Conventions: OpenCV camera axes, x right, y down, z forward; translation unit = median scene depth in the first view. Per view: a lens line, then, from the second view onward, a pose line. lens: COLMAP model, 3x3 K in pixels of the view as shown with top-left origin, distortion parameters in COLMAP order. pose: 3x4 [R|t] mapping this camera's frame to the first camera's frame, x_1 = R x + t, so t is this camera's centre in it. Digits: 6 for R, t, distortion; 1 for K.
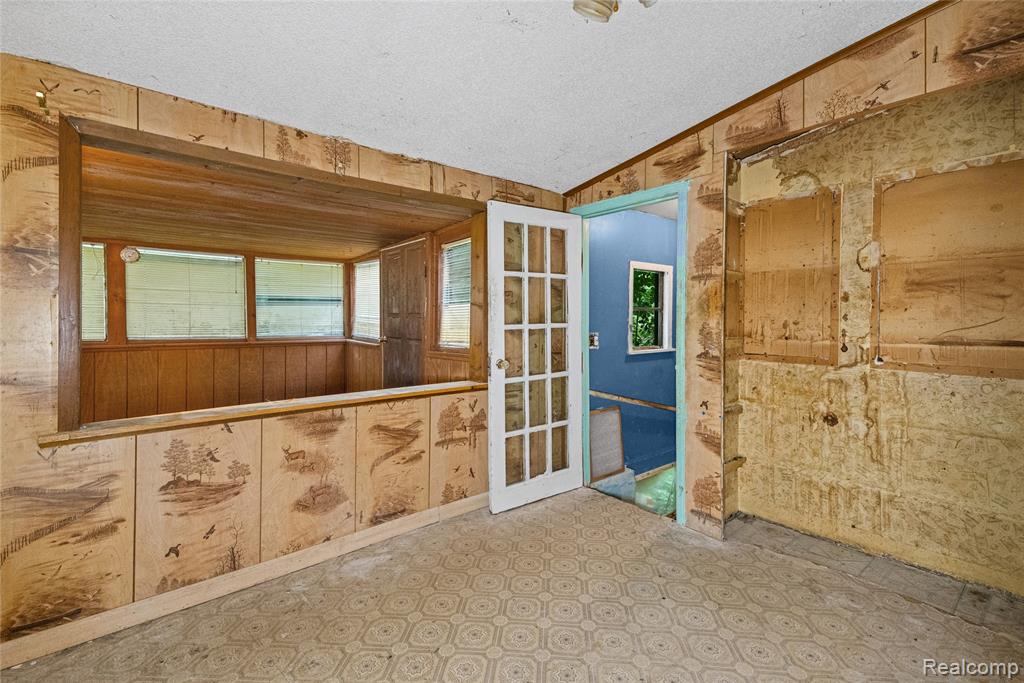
lens RADIAL K [[456.4, 0, 518.2], [0, 456.4, 319.2], [0, 0, 1]] dist [0.012458, -0.000652]
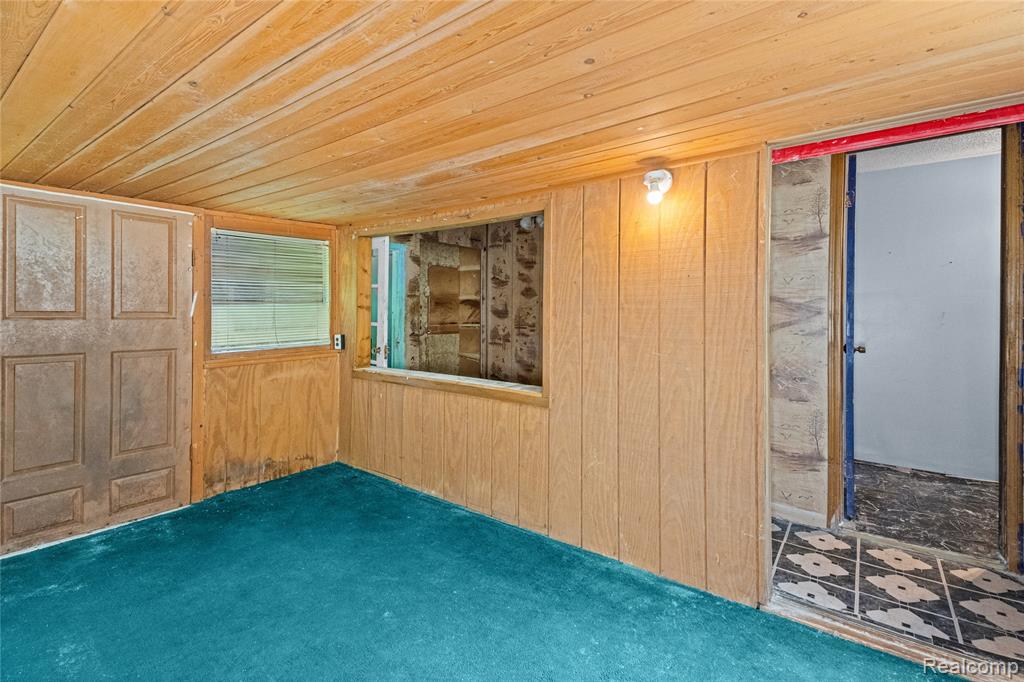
lens RADIAL K [[465.4, 0, 509.7], [0, 465.4, 310.2], [0, 0, 1]] dist [-0.000732, 0.000011]
pose [[-0.241134, -0.000687, 0.970492, -1.770163], [-0.006992, 0.999975, -0.001030, -0.030858], [-0.970467, -0.007034, -0.241132, 1.112655]]
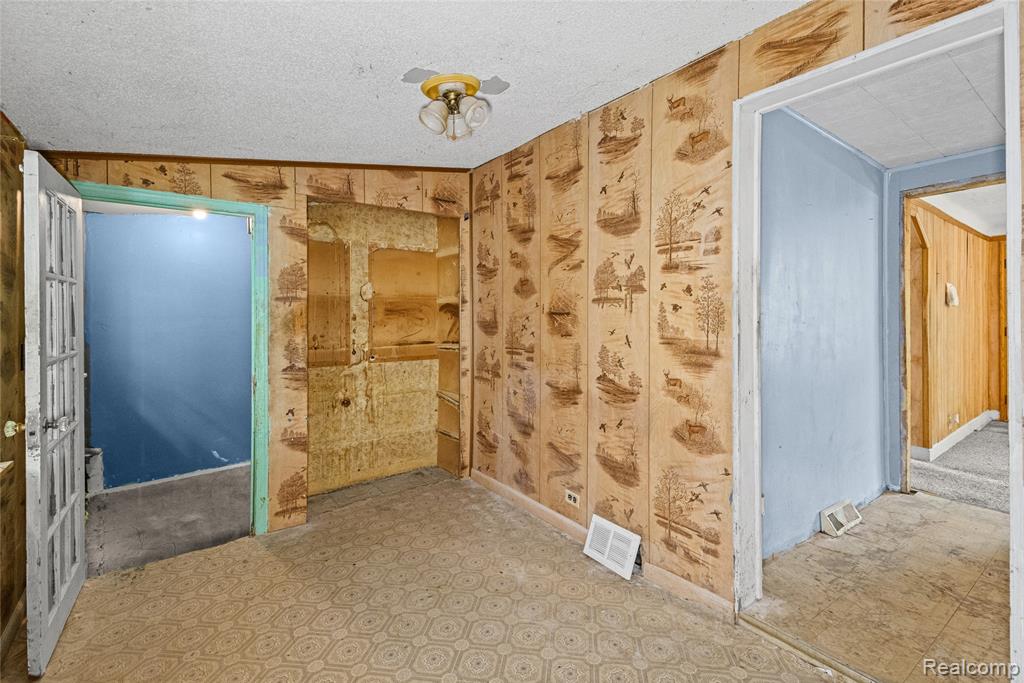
lens RADIAL K [[456.4, 0, 518.2], [0, 456.4, 319.2], [0, 0, 1]] dist [0.012458, -0.000652]
pose [[0.044250, -0.007041, 0.998996, -0.715557], [0.008391, 0.999943, 0.006676, -0.046794], [-0.998985, 0.008087, 0.044307, 0.398242]]
